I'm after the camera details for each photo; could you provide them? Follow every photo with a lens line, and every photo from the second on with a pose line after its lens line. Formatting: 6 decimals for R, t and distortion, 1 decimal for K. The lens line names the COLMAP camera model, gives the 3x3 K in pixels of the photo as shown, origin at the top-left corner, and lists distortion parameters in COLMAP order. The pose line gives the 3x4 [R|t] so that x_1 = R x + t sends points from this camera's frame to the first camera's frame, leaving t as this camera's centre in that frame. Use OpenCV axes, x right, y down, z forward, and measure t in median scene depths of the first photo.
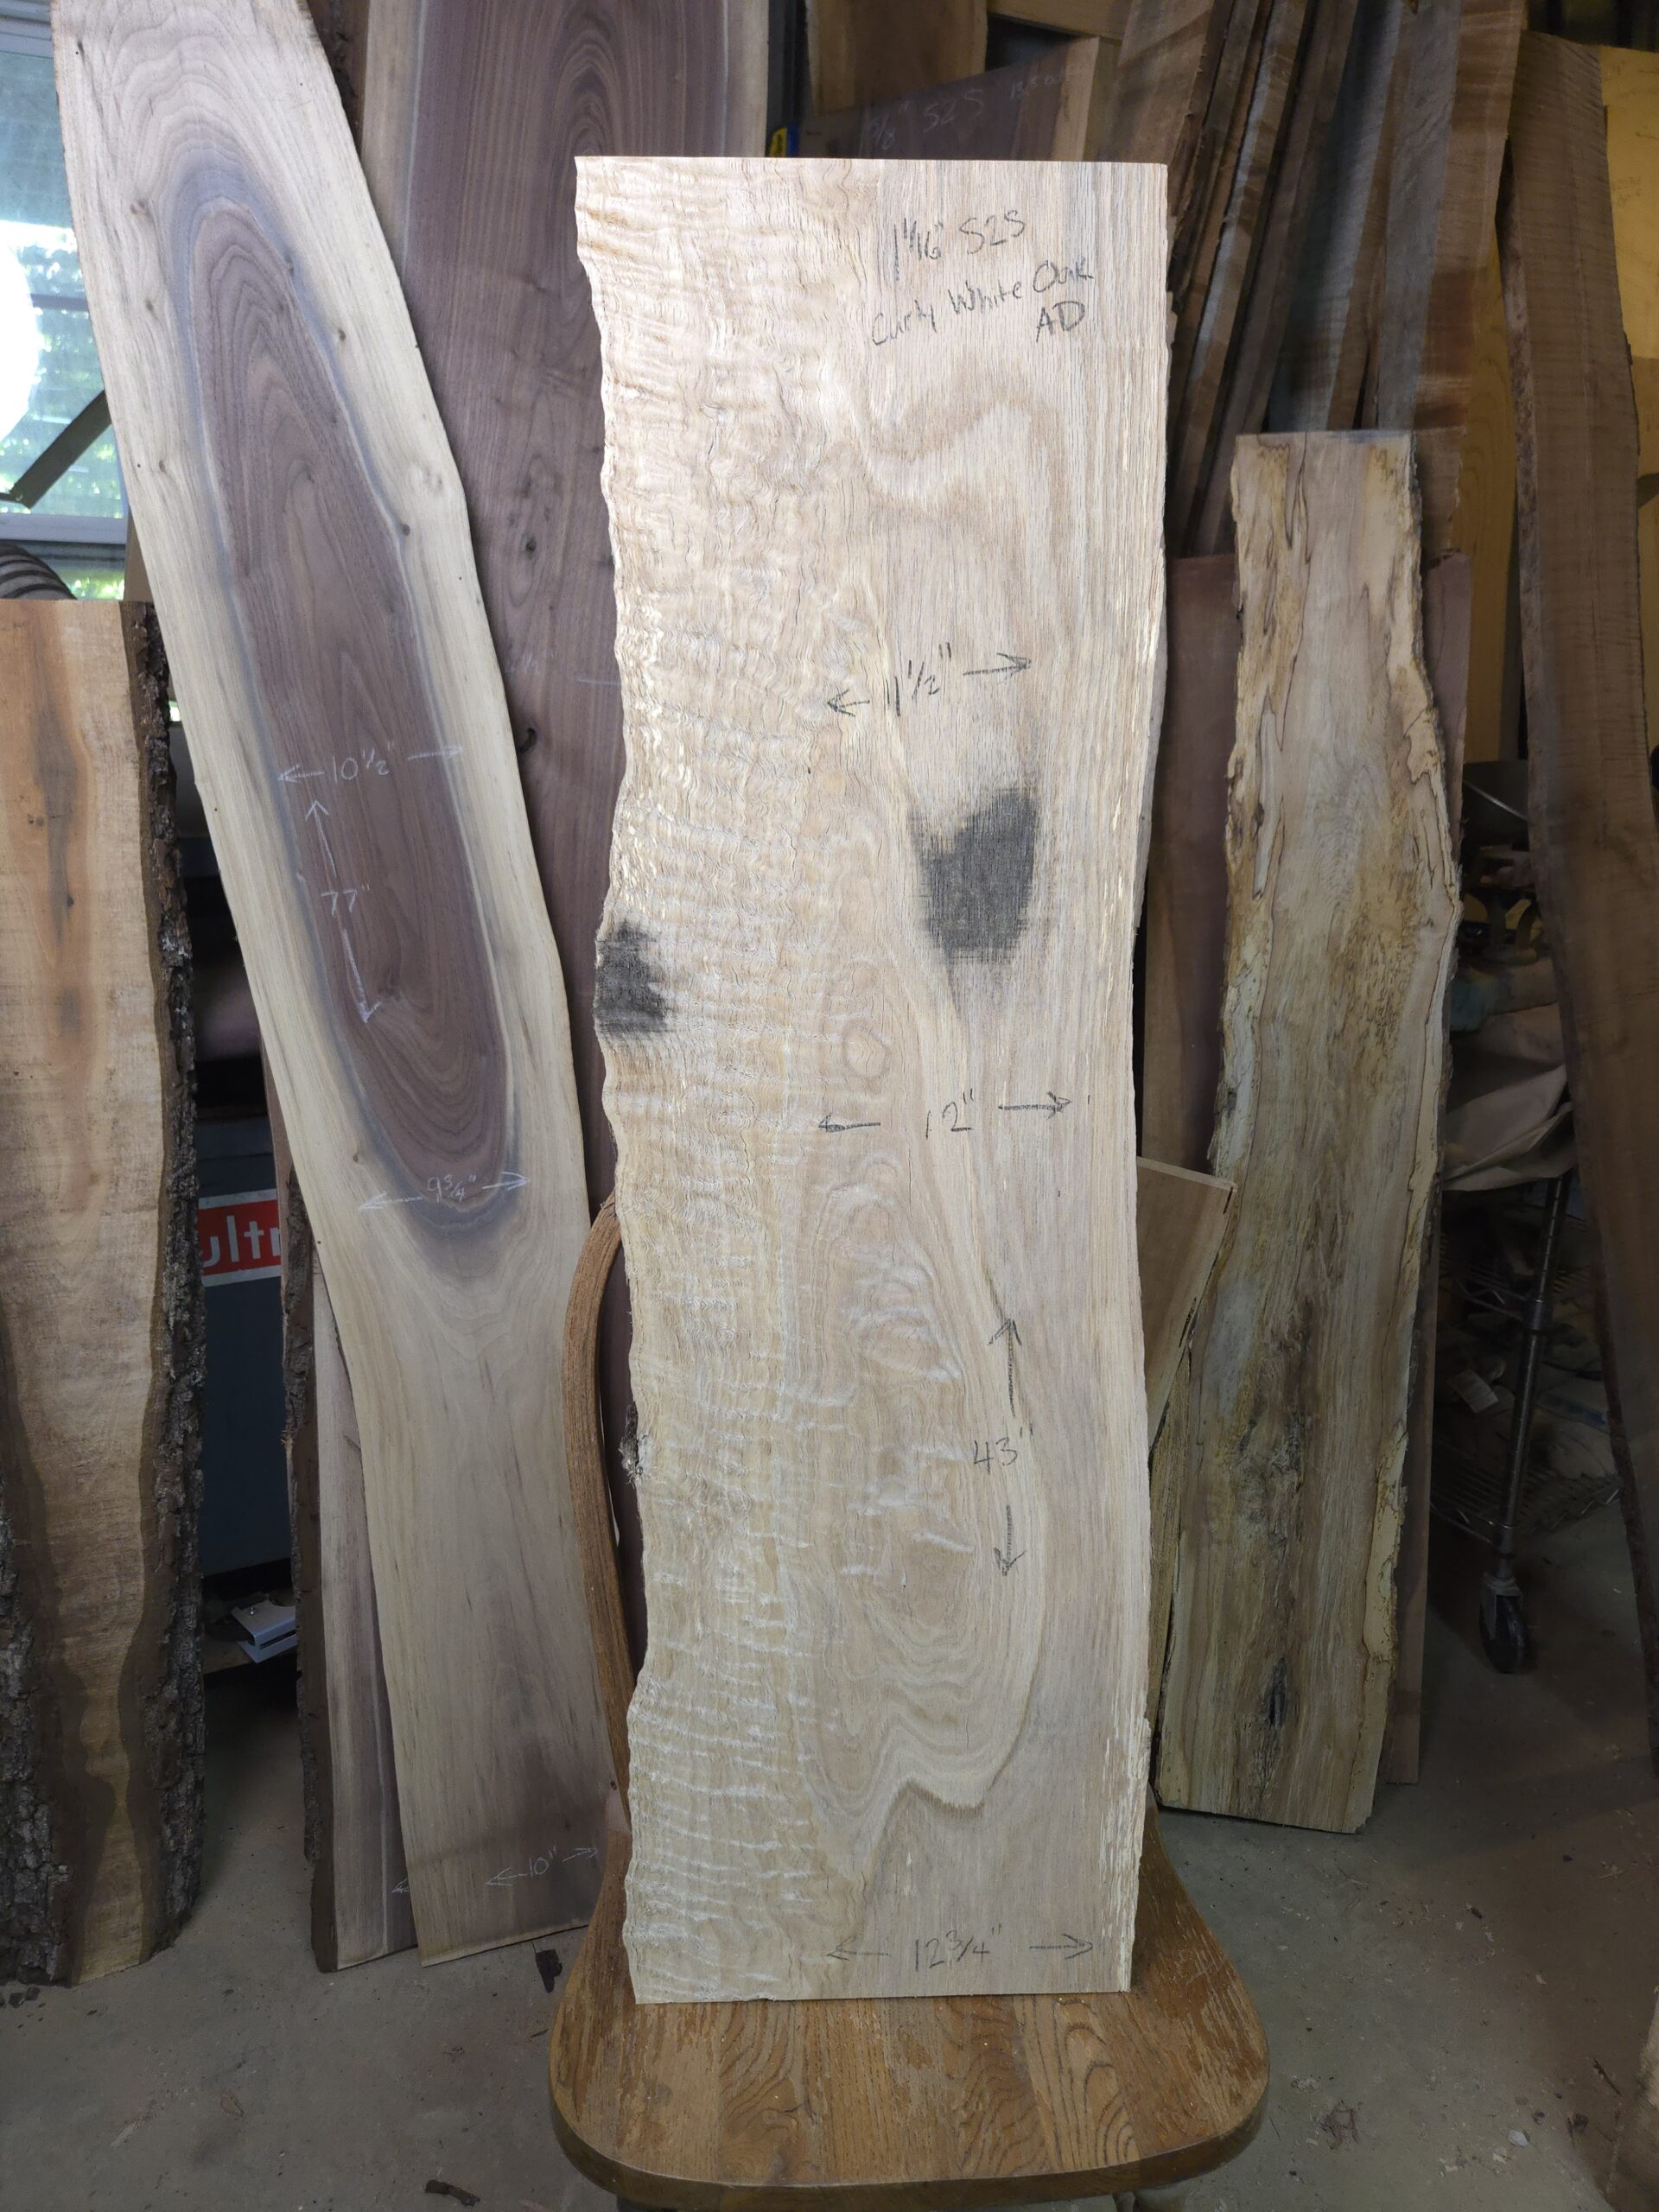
lens RADIAL K [[1453.8, 0, 853.6], [0, 1453.8, 1098.4], [0, 0, 1]] dist [0.038375, -0.028517]
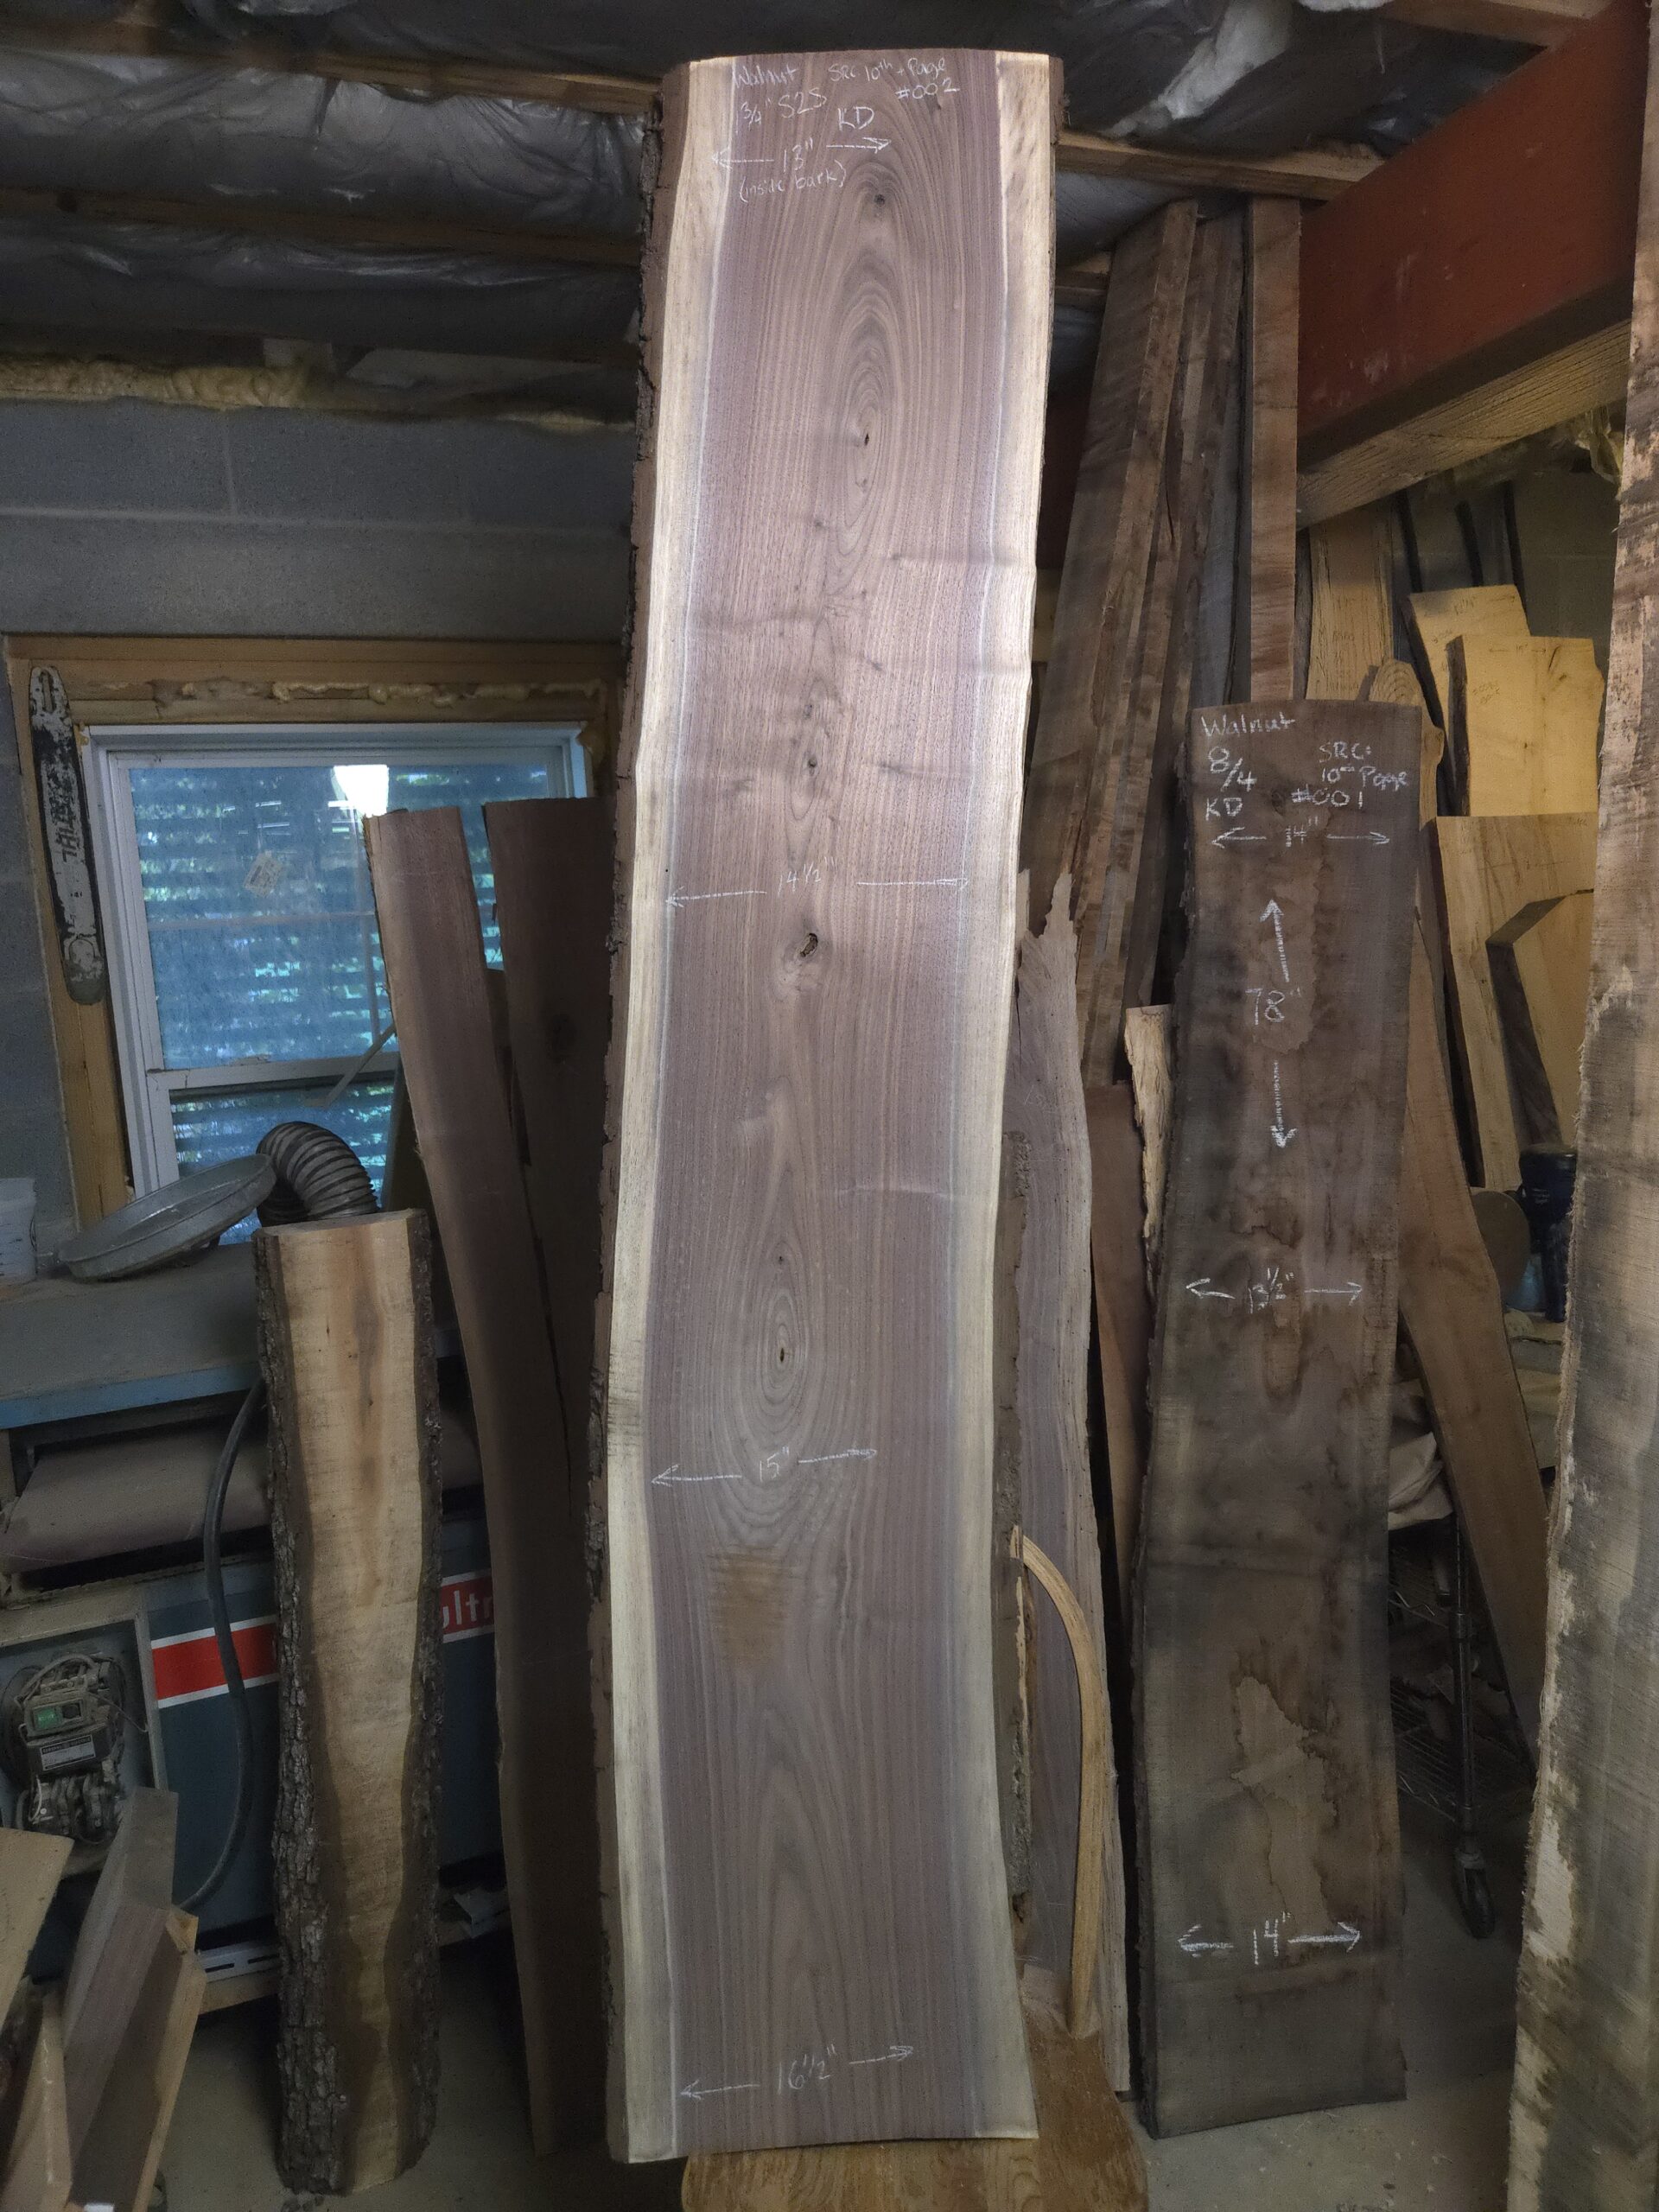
lens RADIAL K [[1453.8, 0, 858.9], [0, 1453.8, 1083.6], [0, 0, 1]] dist [0.038375, -0.028517]
pose [[0.993826, -0.065347, -0.089668, 0.131644], [0.048582, 0.982862, -0.177827, -0.145439], [0.099751, 0.172373, 0.979968, -0.477748]]
